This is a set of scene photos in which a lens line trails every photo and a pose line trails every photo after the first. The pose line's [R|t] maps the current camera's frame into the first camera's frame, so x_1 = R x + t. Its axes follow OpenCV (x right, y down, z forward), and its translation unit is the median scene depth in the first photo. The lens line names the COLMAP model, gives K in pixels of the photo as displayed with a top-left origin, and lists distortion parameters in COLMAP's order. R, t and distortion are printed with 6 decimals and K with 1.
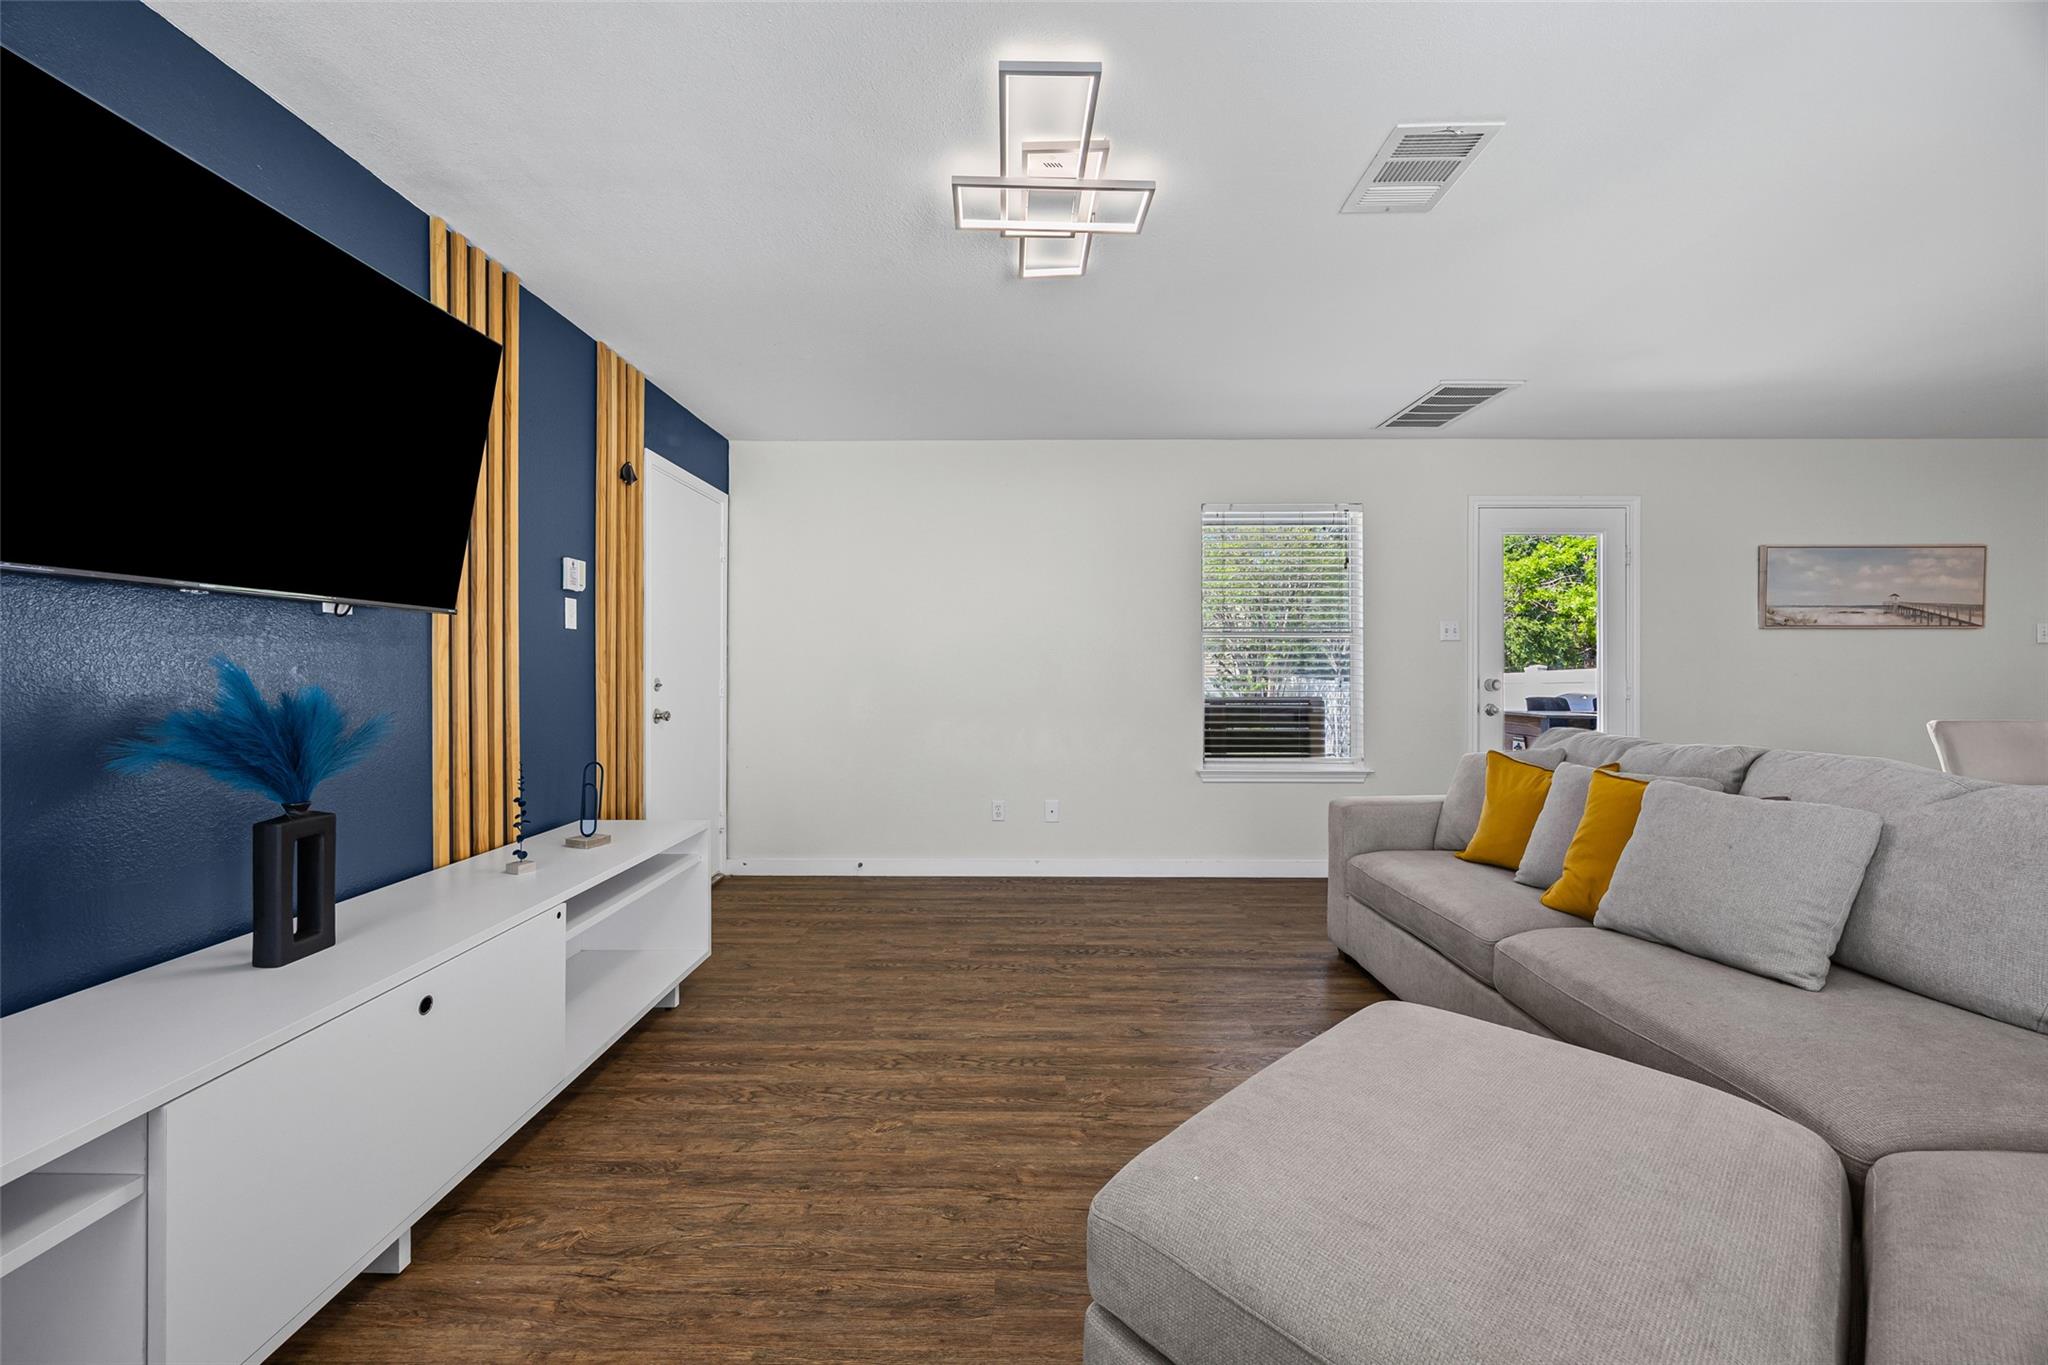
lens RADIAL K [[789.5, 0, 1020.9], [0, 789.5, 663.1], [0, 0, 1]] dist [-0.006167, 0.001002]
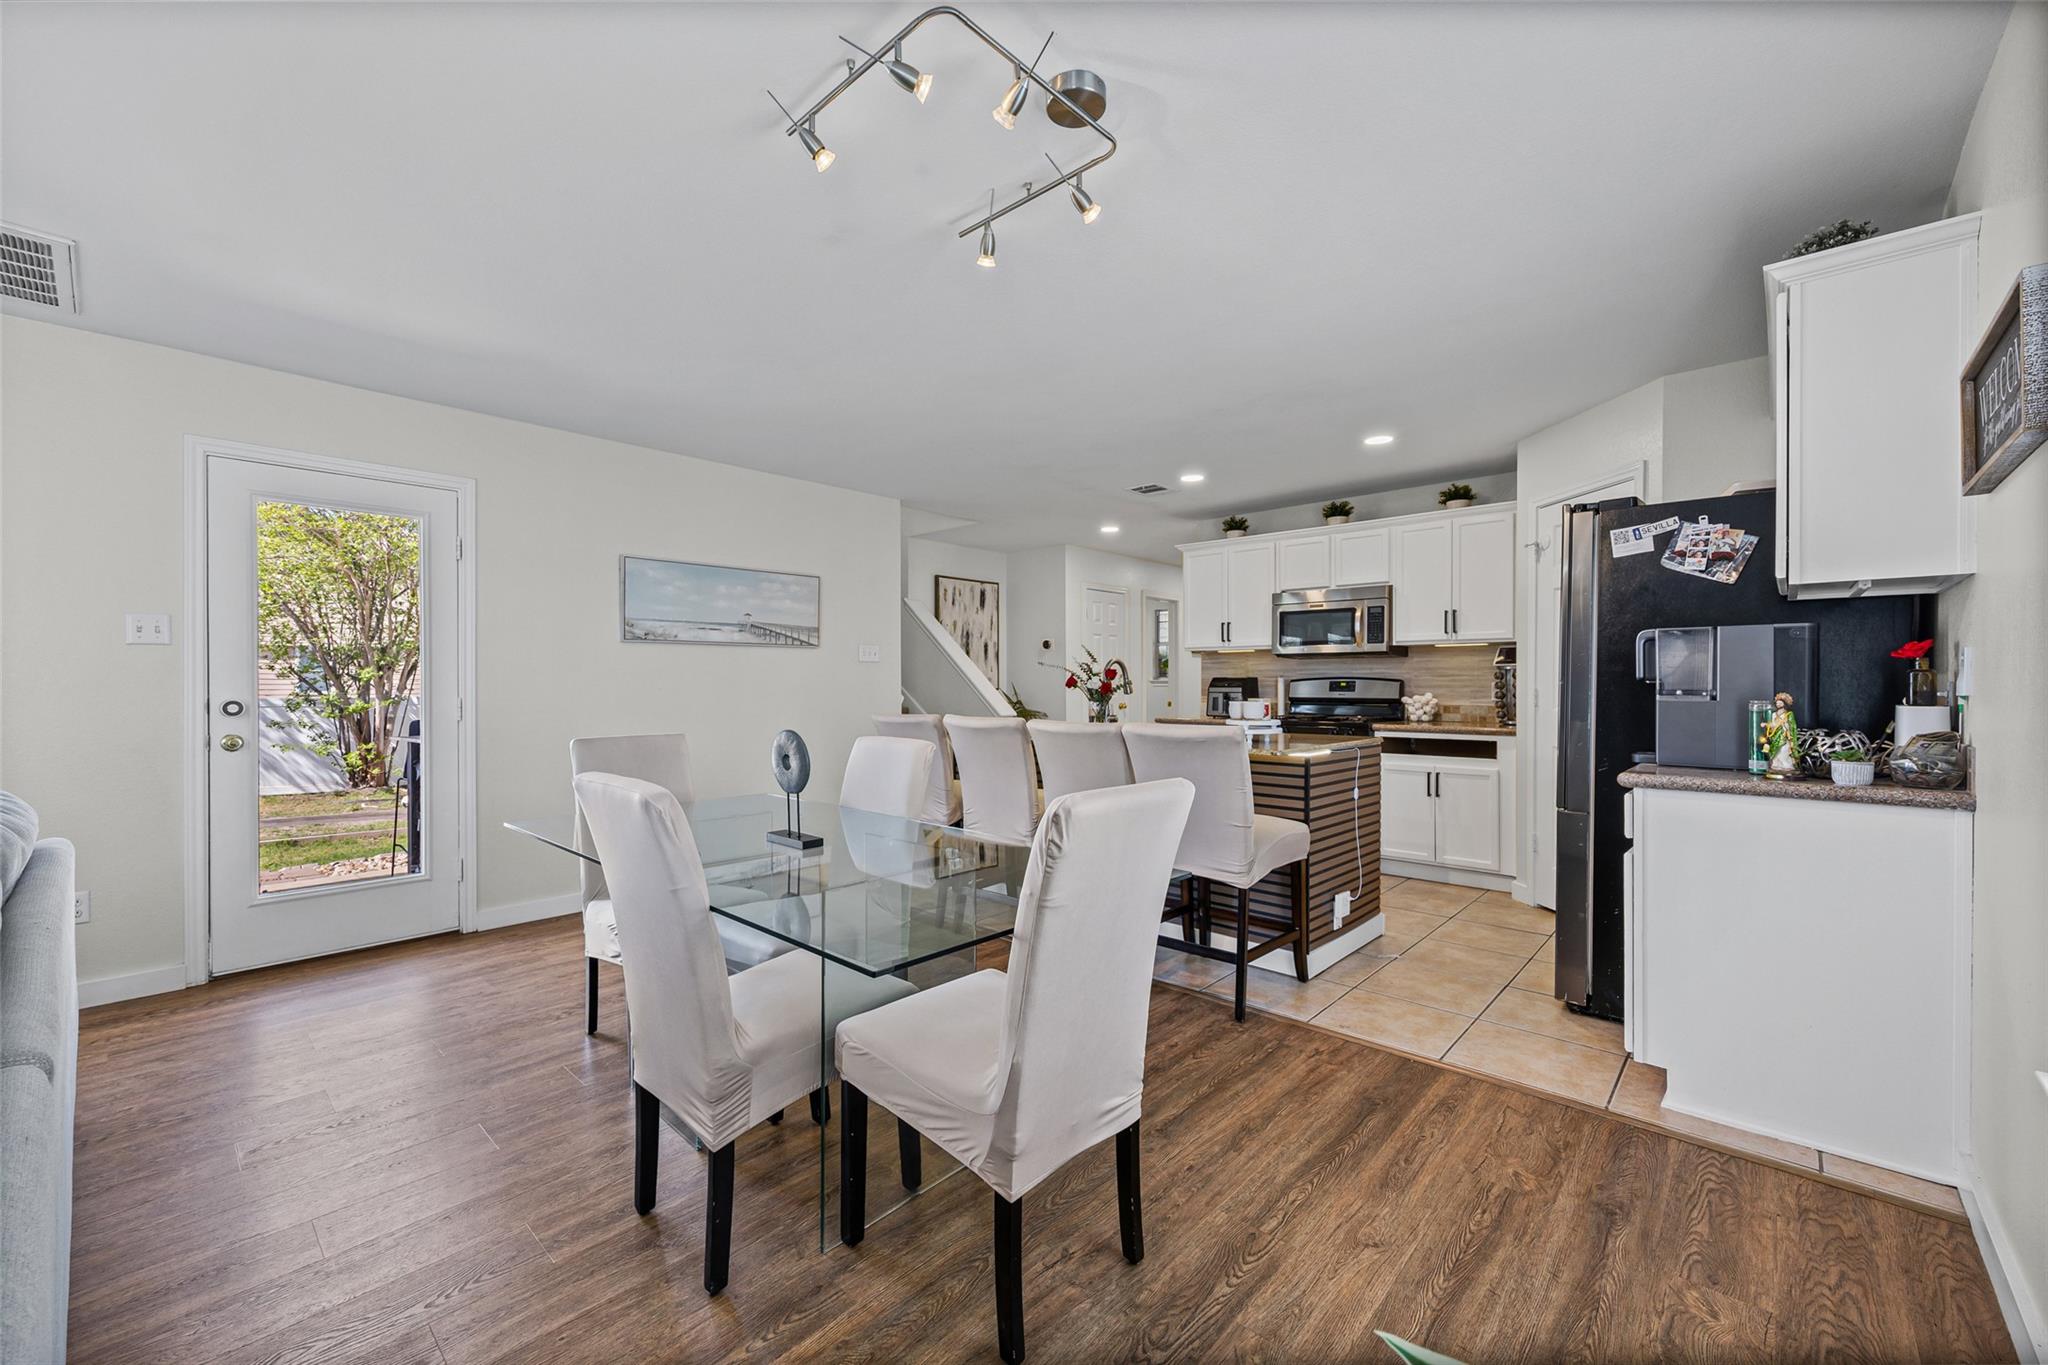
lens RADIAL K [[789.5, 0, 1021.7], [0, 789.5, 687.7], [0, 0, 1]] dist [-0.006167, 0.001002]
pose [[0.664841, -0.008341, 0.746938, 0.752653], [-0.000512, 0.999932, 0.011622, 0.001118], [-0.746985, -0.008109, 0.664792, -0.003192]]
